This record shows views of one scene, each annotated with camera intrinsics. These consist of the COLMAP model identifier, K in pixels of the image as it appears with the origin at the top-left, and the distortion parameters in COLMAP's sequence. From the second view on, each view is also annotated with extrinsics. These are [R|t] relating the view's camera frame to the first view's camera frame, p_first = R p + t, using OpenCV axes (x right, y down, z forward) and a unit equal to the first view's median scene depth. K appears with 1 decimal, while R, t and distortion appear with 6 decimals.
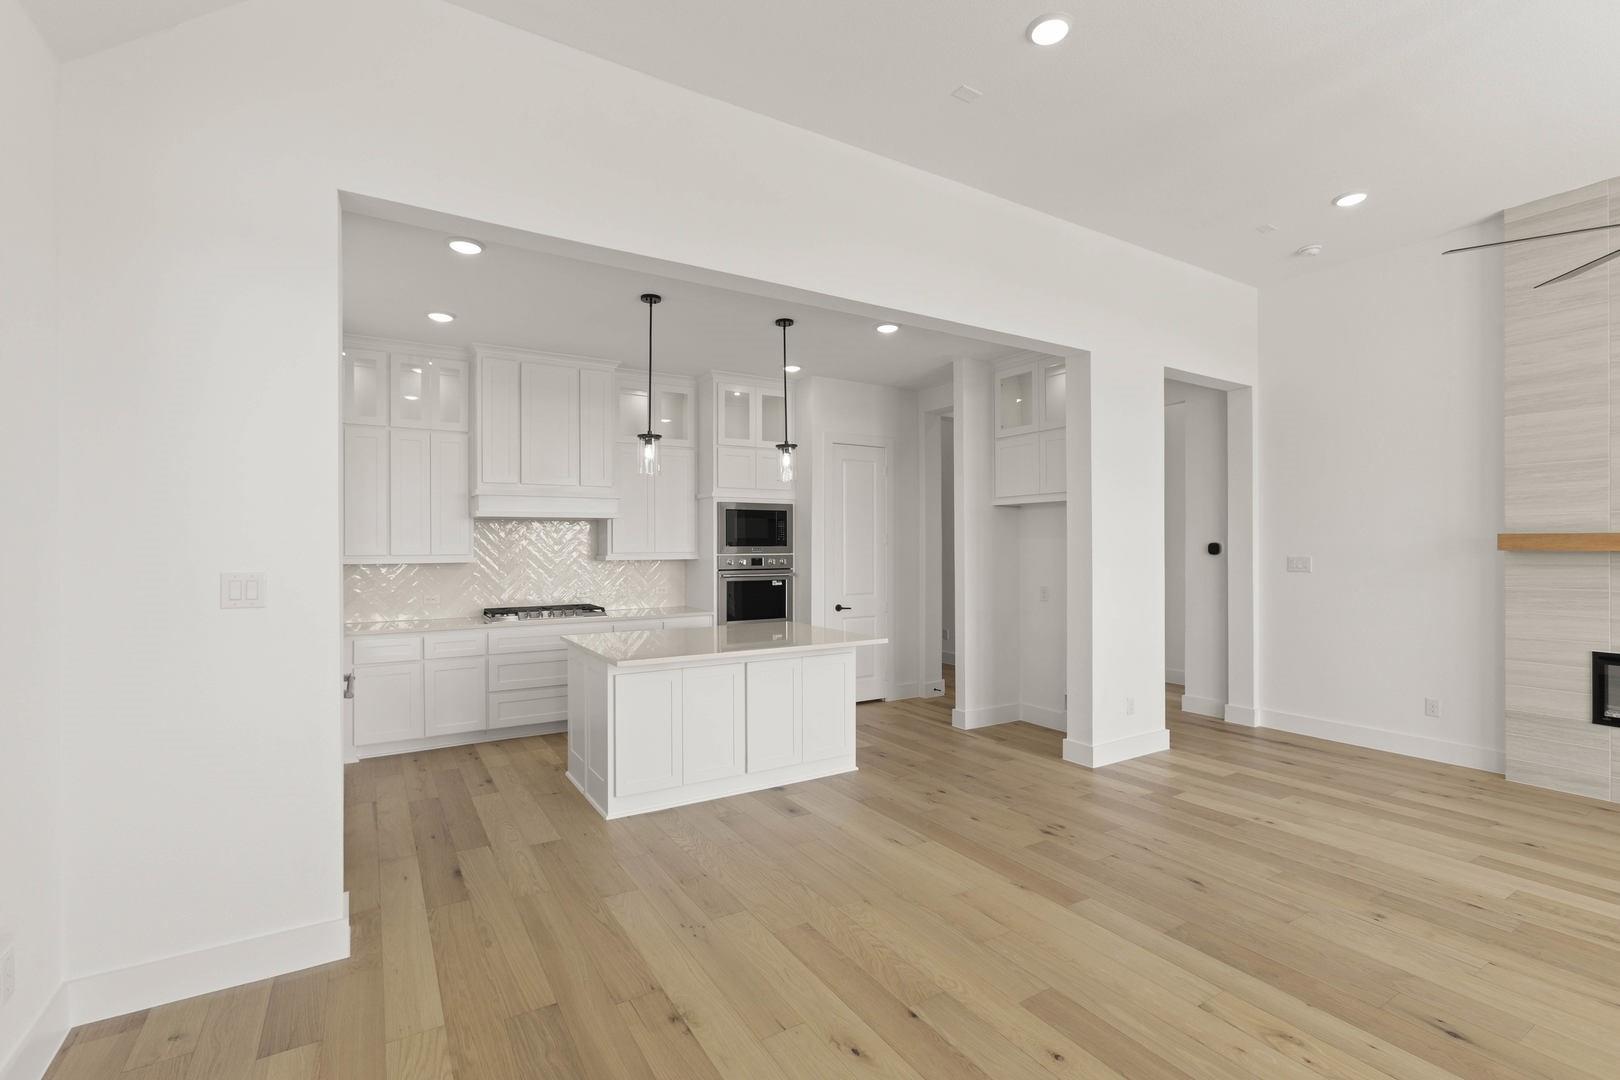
lens RADIAL K [[716.3, 0, 794.2], [0, 716.3, 540.4], [0, 0, 1]] dist [-0.001521, 0.000693]
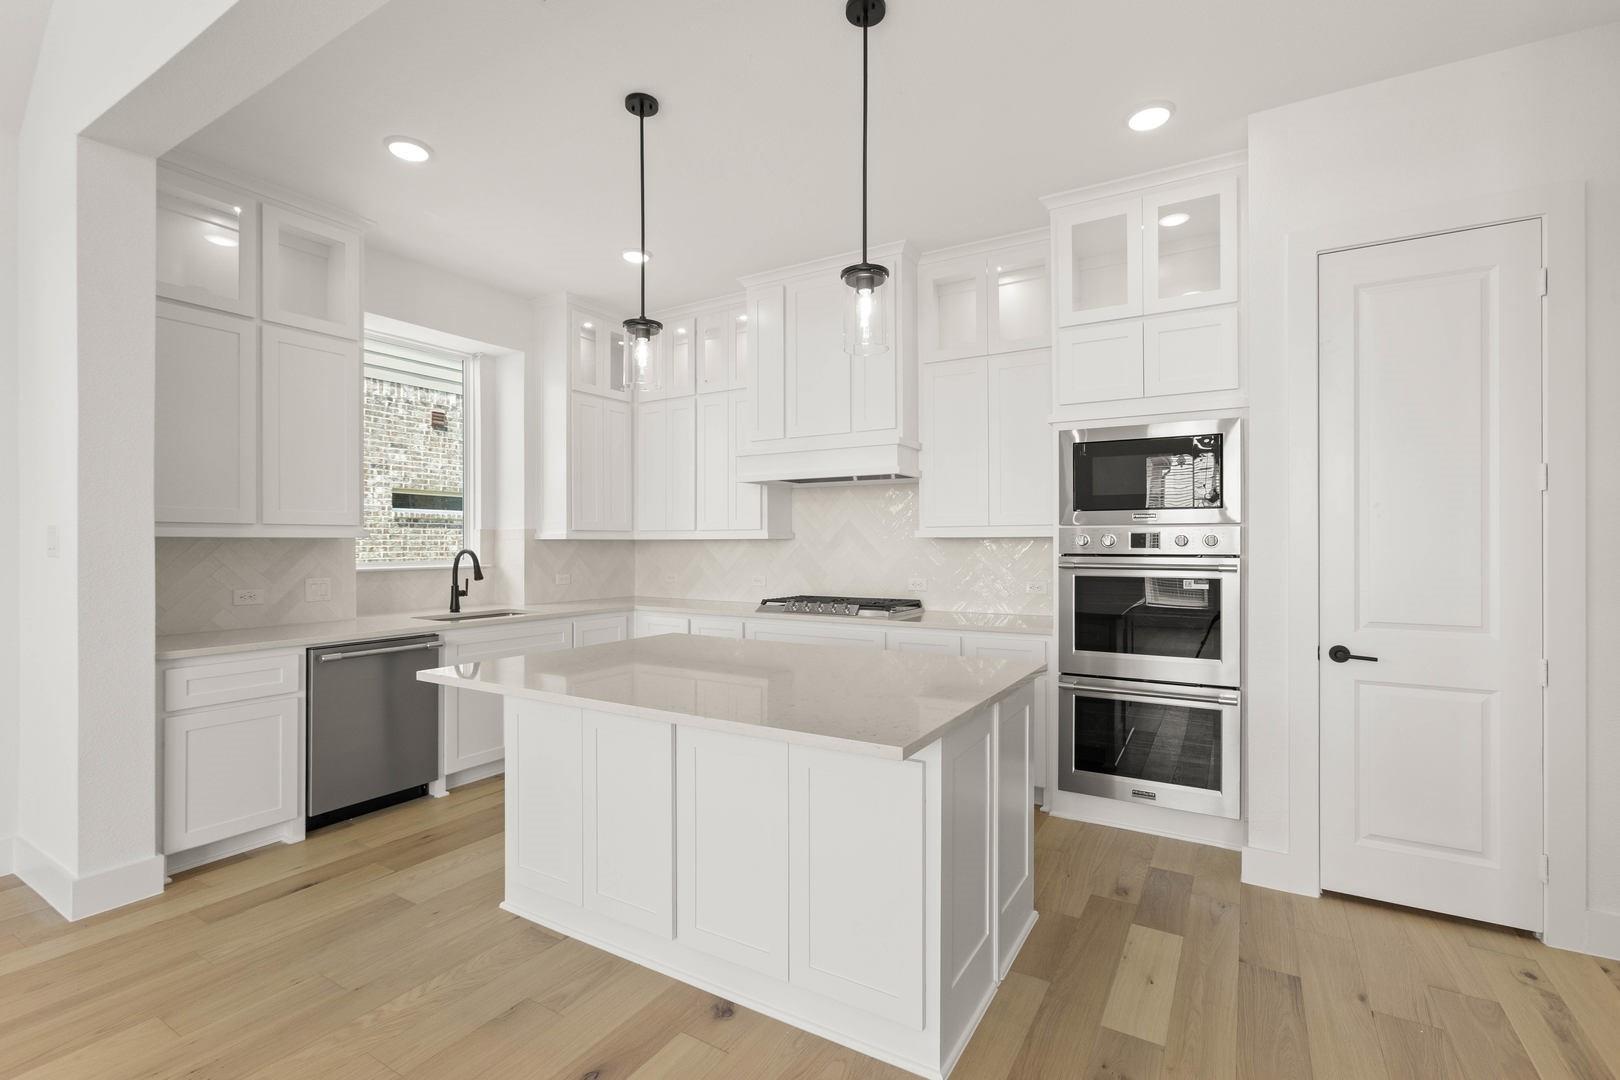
lens RADIAL K [[716.3, 0, 813.9], [0, 716.3, 538.9], [0, 0, 1]] dist [-0.001521, 0.000693]
pose [[0.483489, -0.002410, -0.875347, 0.285482], [0.003889, 0.999992, -0.000604, 0.028938], [0.875342, -0.003112, 0.483494, 0.569236]]
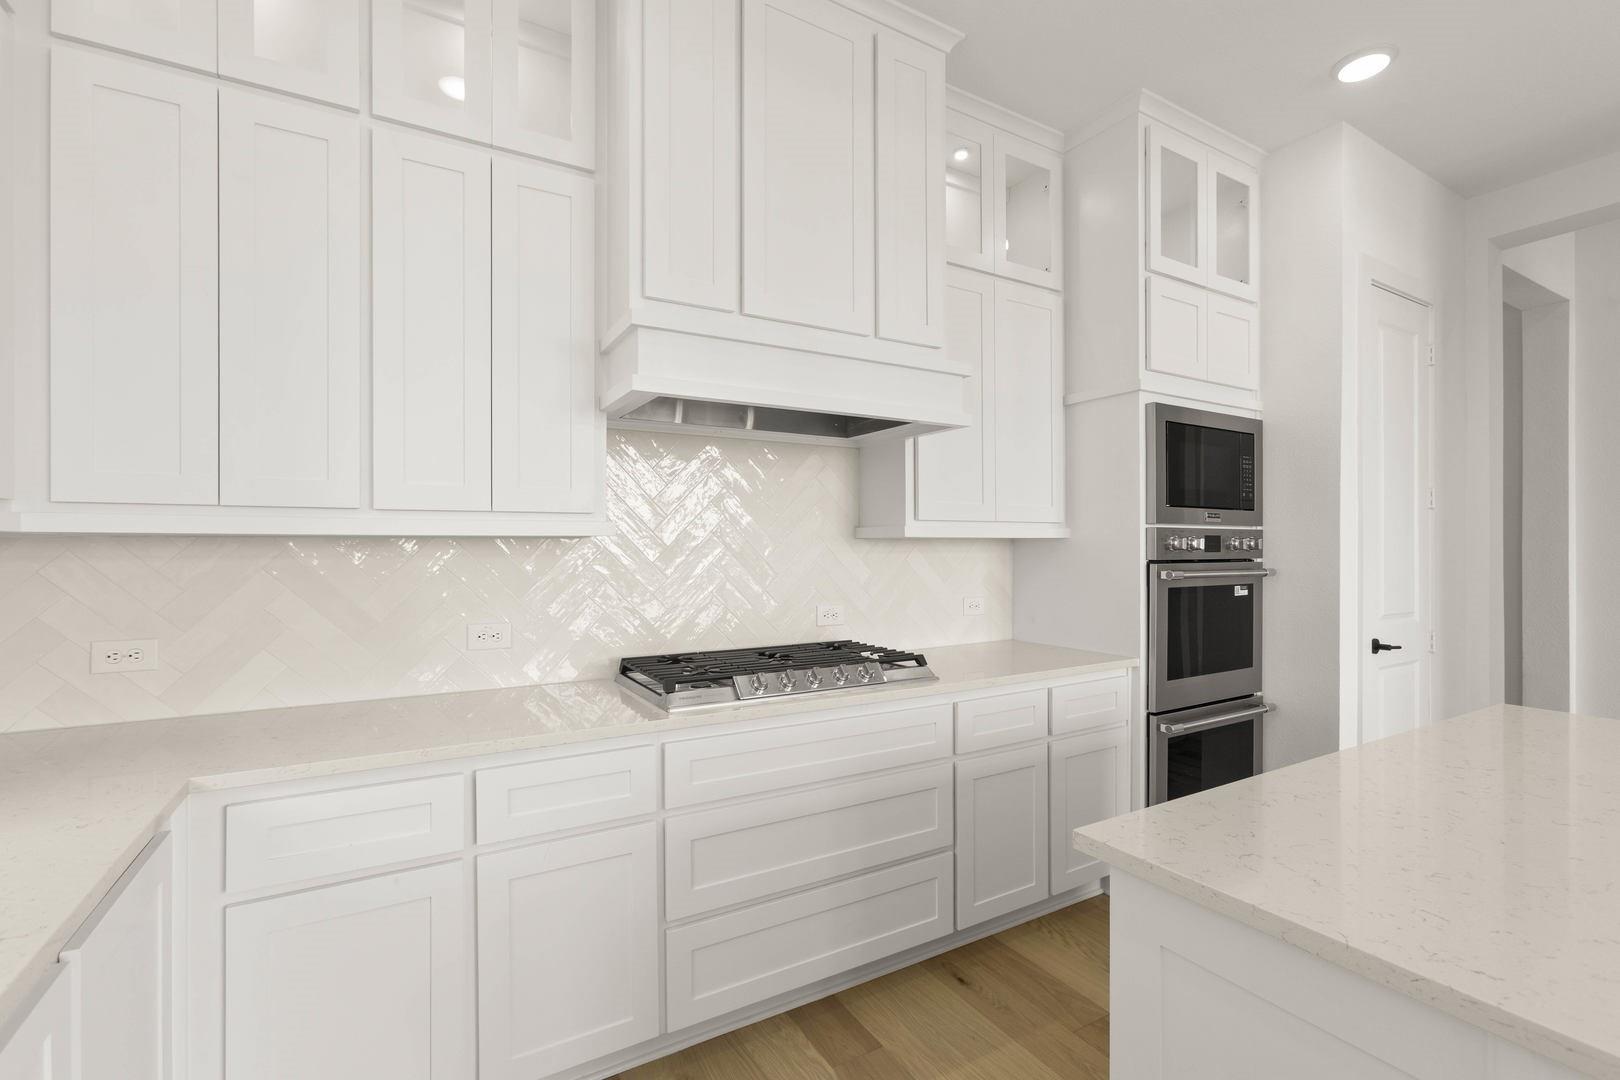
lens RADIAL K [[716.3, 0, 812.7], [0, 716.3, 544.7], [0, 0, 1]] dist [-0.001521, 0.000693]
pose [[0.999910, 0.002216, -0.013264, -0.301445], [-0.002185, 0.999995, 0.002323, 0.030819], [0.013269, -0.002294, 0.999909, 0.568755]]
